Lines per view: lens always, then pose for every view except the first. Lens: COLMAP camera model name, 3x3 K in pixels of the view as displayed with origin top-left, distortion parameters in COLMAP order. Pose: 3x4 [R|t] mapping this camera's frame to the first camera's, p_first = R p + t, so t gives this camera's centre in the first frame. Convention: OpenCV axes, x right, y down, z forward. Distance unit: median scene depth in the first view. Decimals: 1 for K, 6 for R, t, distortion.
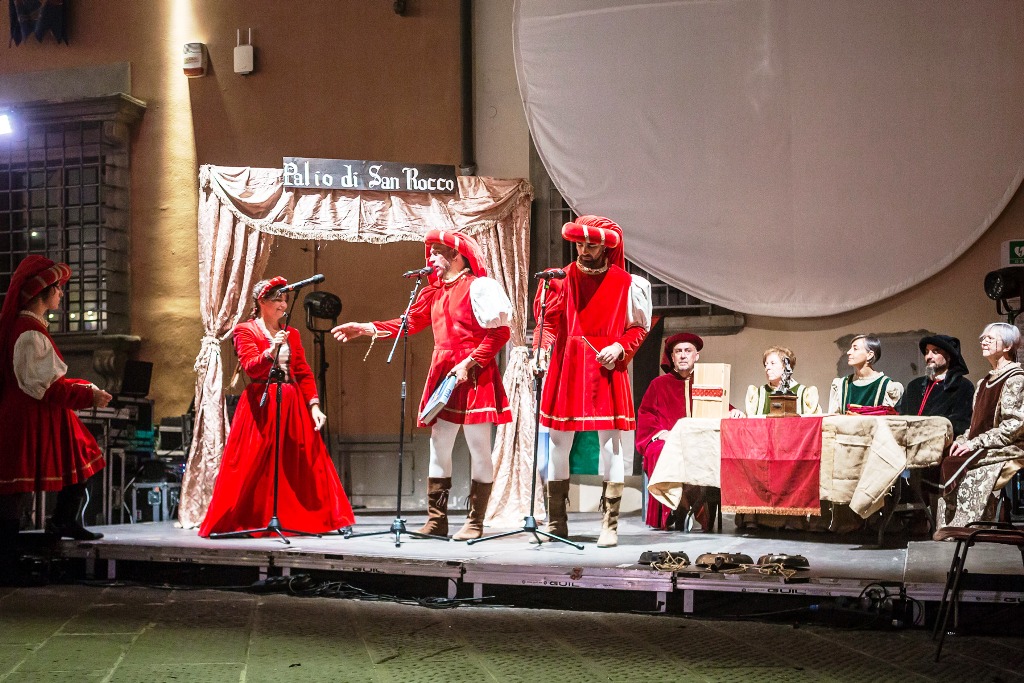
lens RADIAL K [[1219.0, 0, 574.2], [0, 1219.0, 376.9], [0, 0, 1]] dist [-0.076751, 0.011181]
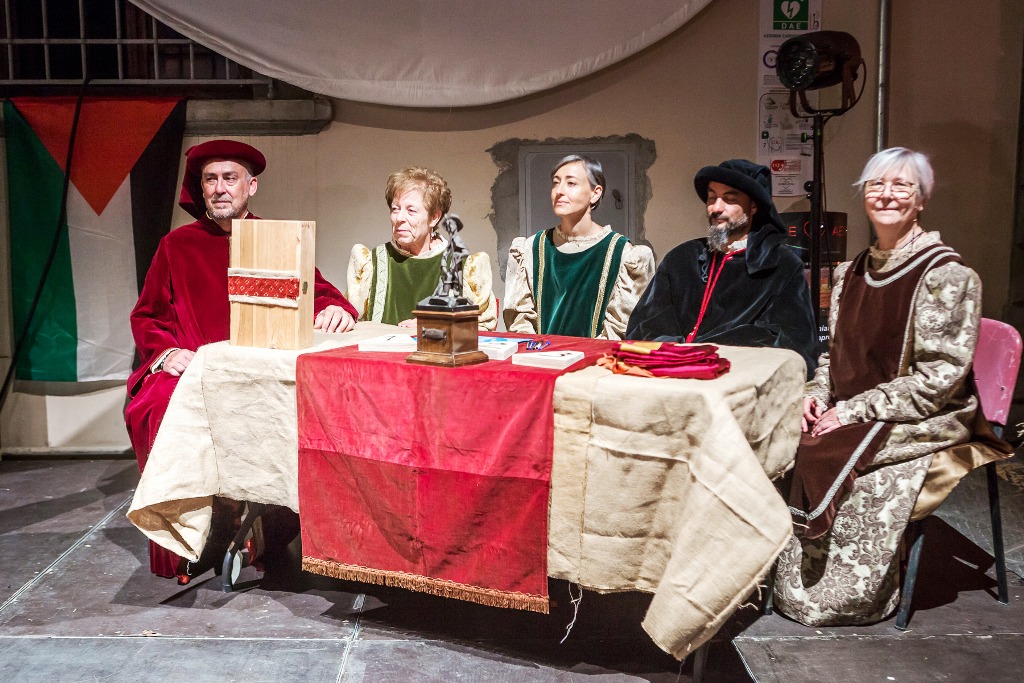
lens RADIAL K [[1219.0, 0, 574.2], [0, 1219.0, 376.9], [0, 0, 1]] dist [-0.076751, 0.011181]
pose [[0.939719, -0.043641, 0.339151, 0.069354], [-0.018124, 0.984072, 0.176846, -0.036511], [-0.341466, -0.172333, 0.923960, 0.590432]]
